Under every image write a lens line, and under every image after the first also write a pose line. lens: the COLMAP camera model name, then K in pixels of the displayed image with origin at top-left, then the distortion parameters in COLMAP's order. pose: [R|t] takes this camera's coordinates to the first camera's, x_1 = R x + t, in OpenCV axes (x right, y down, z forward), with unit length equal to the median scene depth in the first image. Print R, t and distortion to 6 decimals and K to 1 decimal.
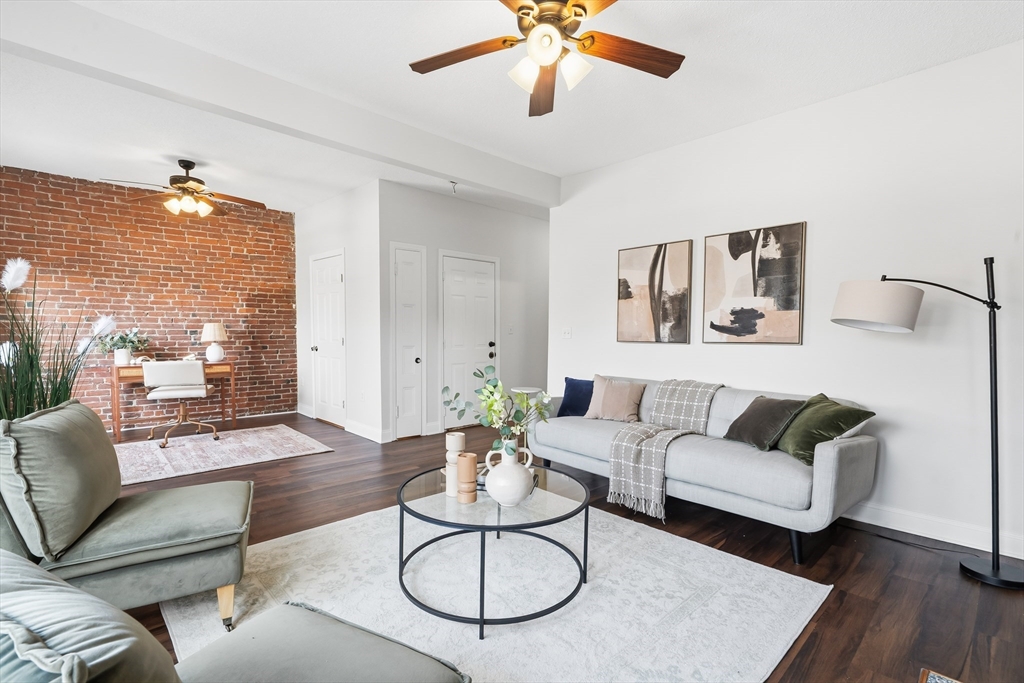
lens RADIAL K [[466.7, 0, 510.3], [0, 466.7, 351.7], [0, 0, 1]] dist [-0.001186, 0.000132]
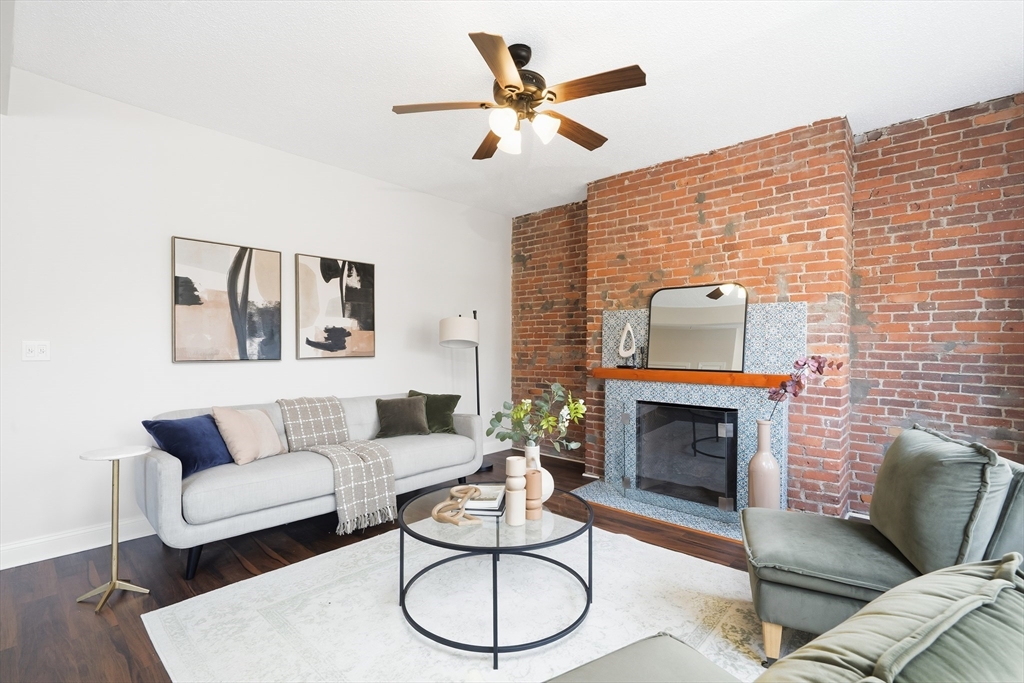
lens RADIAL K [[466.7, 0, 510.3], [0, 466.7, 351.7], [0, 0, 1]] dist [-0.001186, 0.000132]
pose [[-0.086241, -0.012421, 0.996197, -0.643675], [0.045436, 0.998833, 0.016388, -0.031388], [-0.995238, 0.046676, -0.085576, 0.656973]]
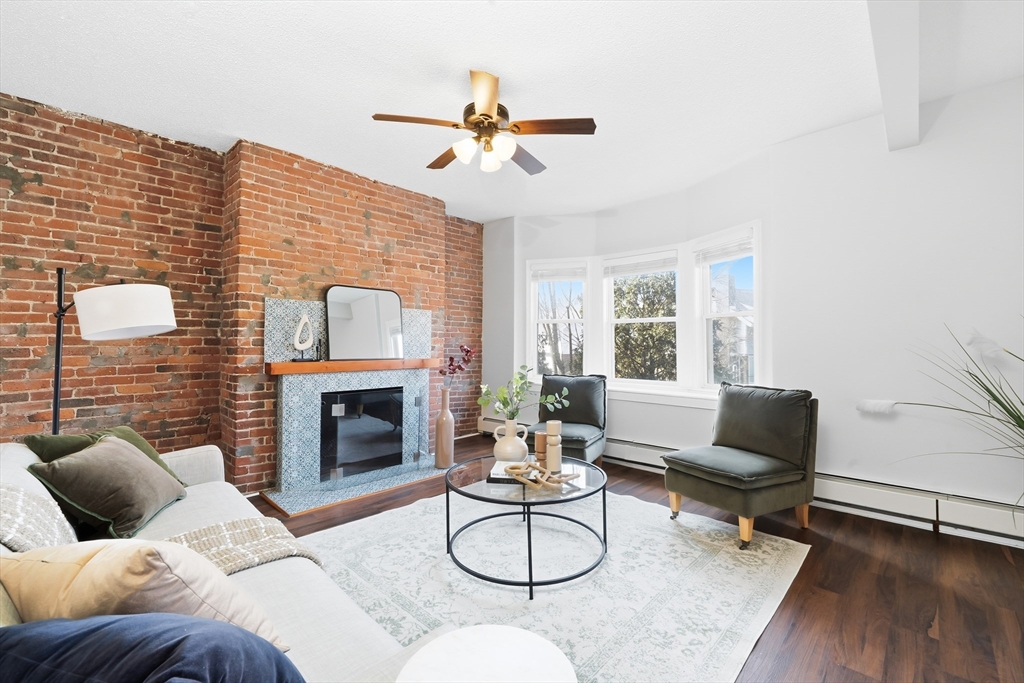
lens RADIAL K [[437.1, 0, 513.0], [0, 437.1, 334.4], [0, 0, 1]] dist [-0.000827, -0.000152]
pose [[-0.997414, -0.007498, -0.071478, 0.049242], [-0.009720, 0.999479, 0.030787, -0.058605], [0.071210, 0.031402, -0.996967, 1.321807]]
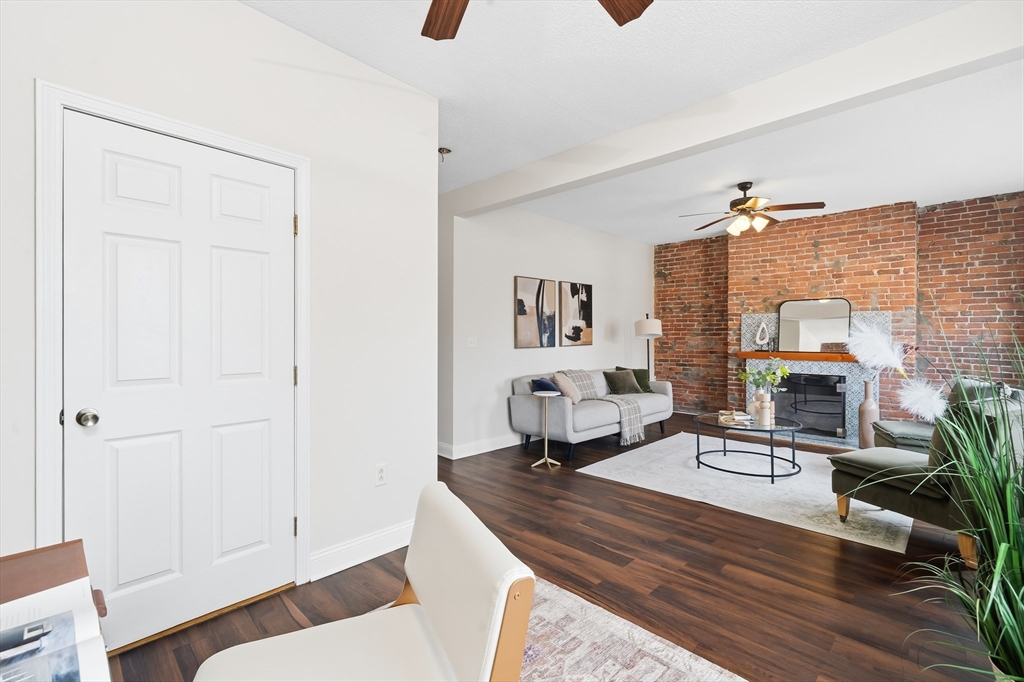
lens RADIAL K [[454.3, 0, 511.4], [0, 454.3, 338.1], [0, 0, 1]] dist [0.000087, -0.000119]
pose [[-0.049438, -0.009316, 0.998734, -1.191746], [0.050203, 0.998669, 0.011801, -0.077592], [-0.997515, 0.050723, -0.048904, 1.296649]]
